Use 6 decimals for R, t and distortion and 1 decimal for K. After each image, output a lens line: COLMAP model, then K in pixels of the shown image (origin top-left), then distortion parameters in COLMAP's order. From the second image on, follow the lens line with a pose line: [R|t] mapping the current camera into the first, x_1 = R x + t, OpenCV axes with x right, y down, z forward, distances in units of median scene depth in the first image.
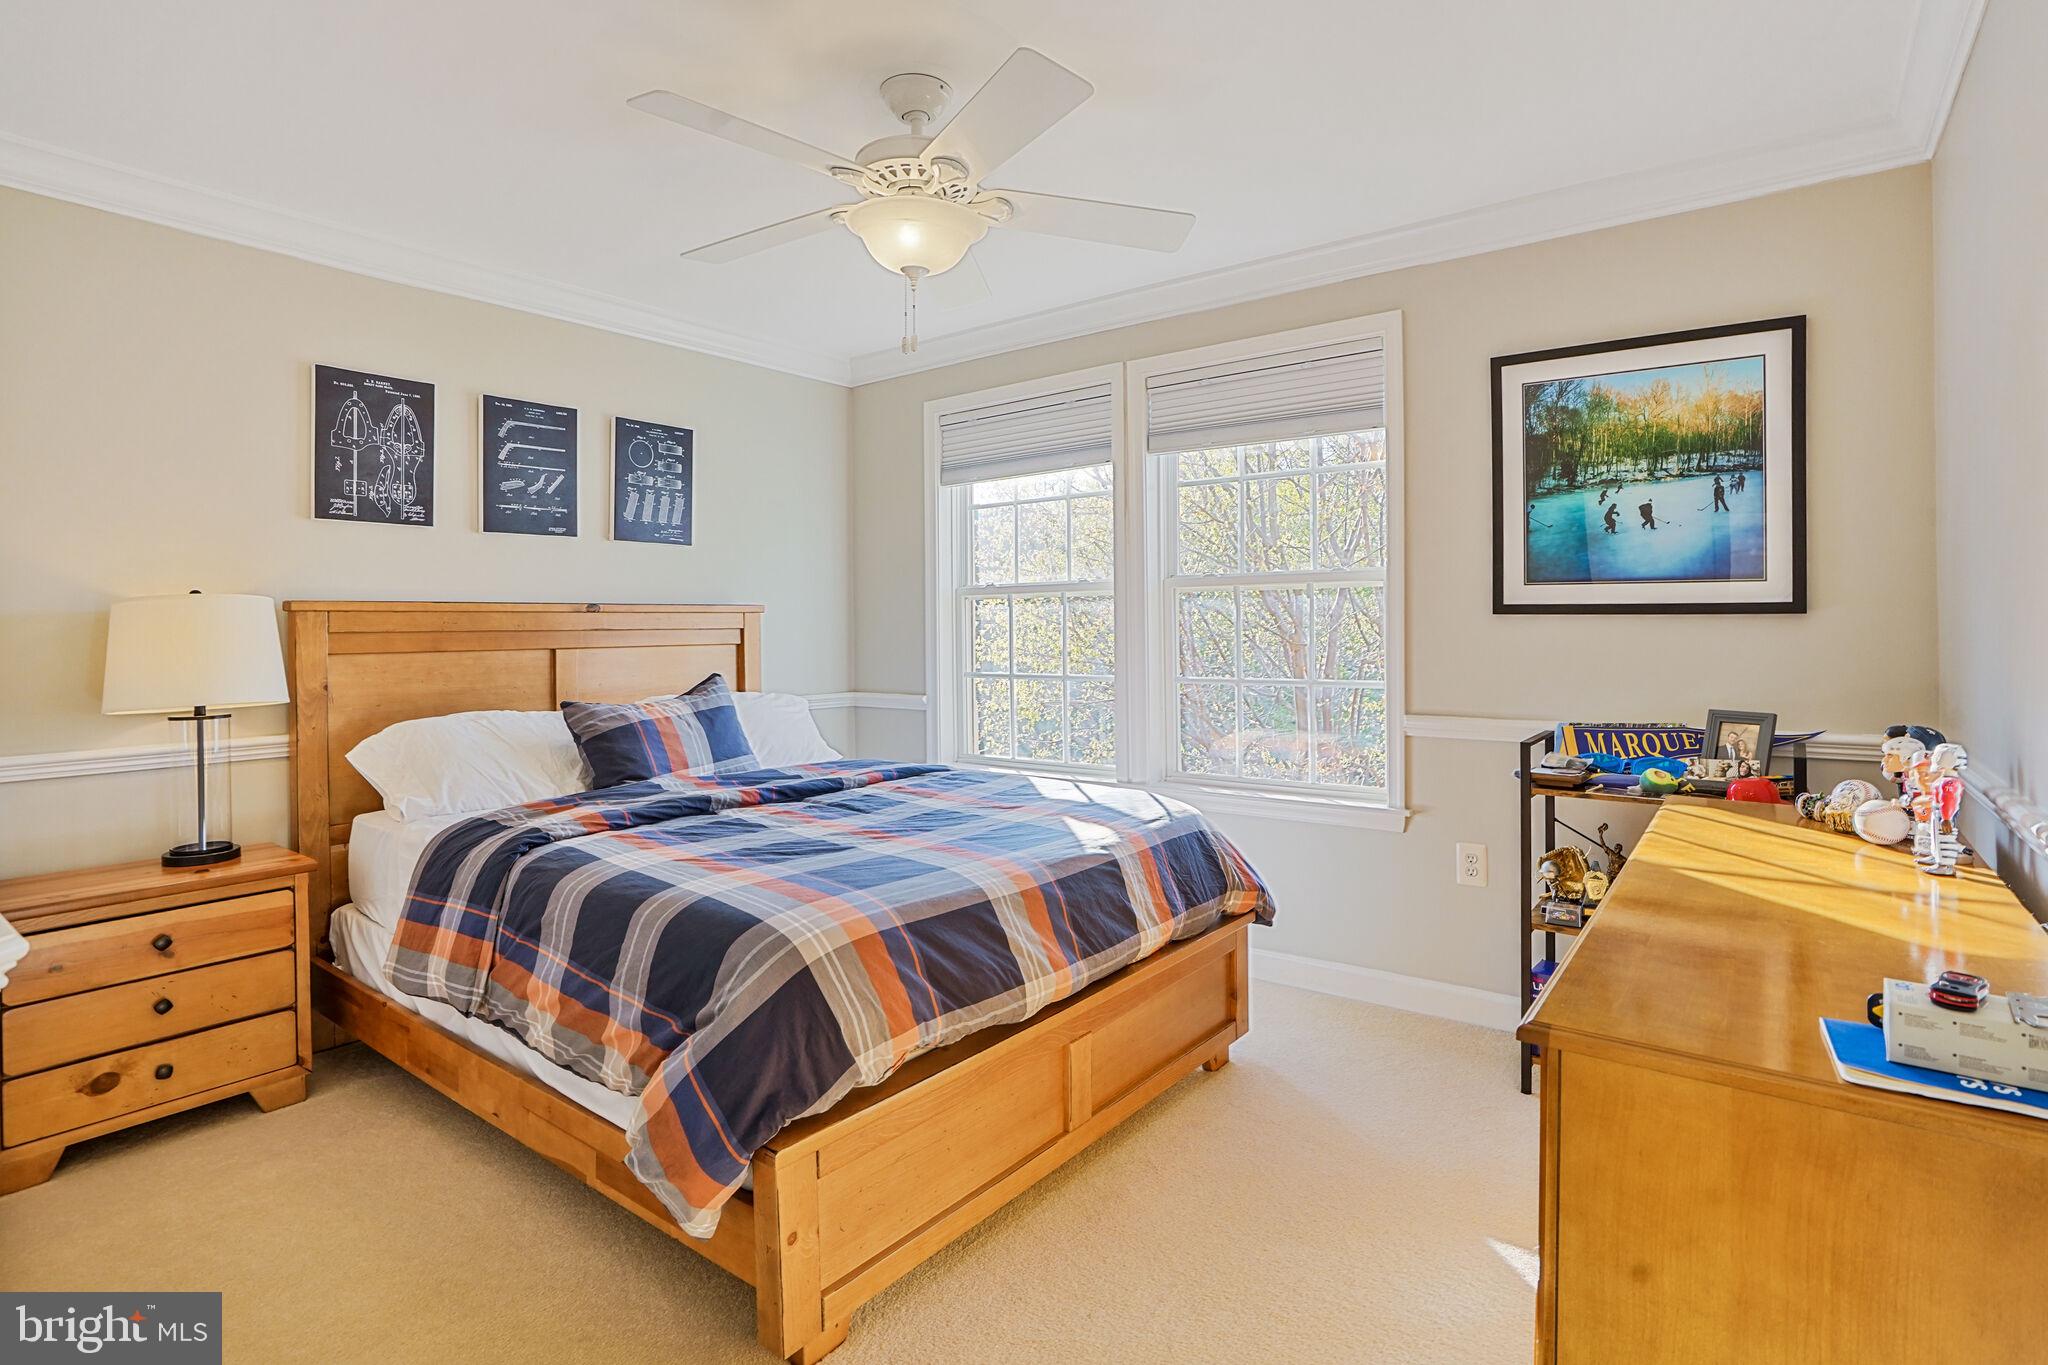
lens RADIAL K [[960.0, 0, 1019.7], [0, 960.0, 662.4], [0, 0, 1]] dist [-0.054749, 0.022908]
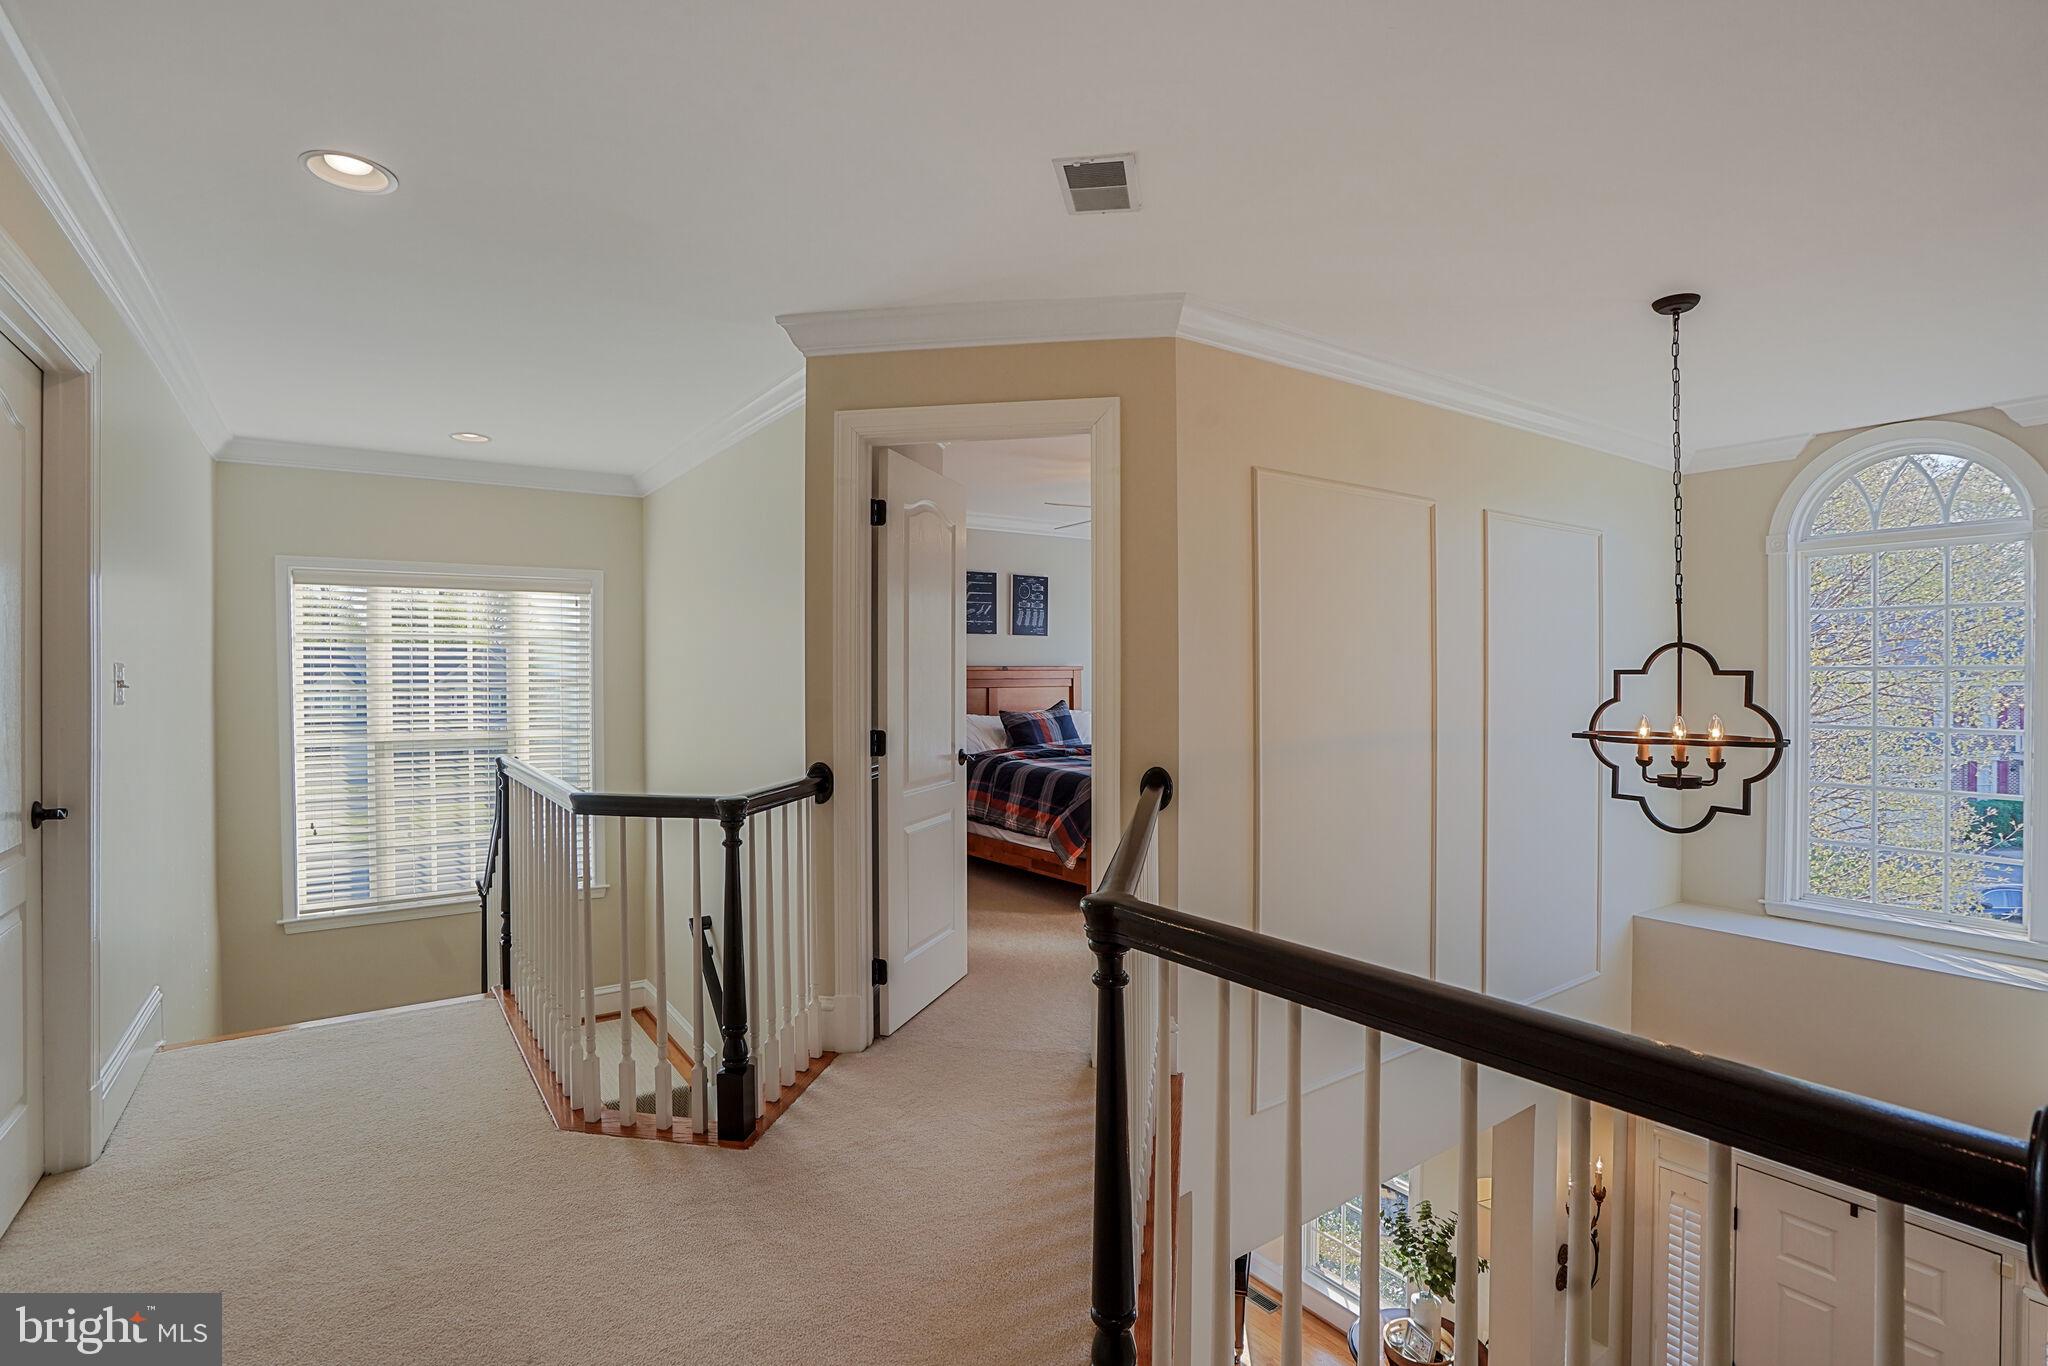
lens RADIAL K [[960.0, 0, 1019.7], [0, 960.0, 662.9], [0, 0, 1]] dist [-0.054749, 0.022908]
pose [[0.953266, 0.001182, -0.302131, 0.260298], [-0.014261, 0.999054, -0.041086, 0.019541], [0.301796, 0.043475, 0.952381, -1.174098]]
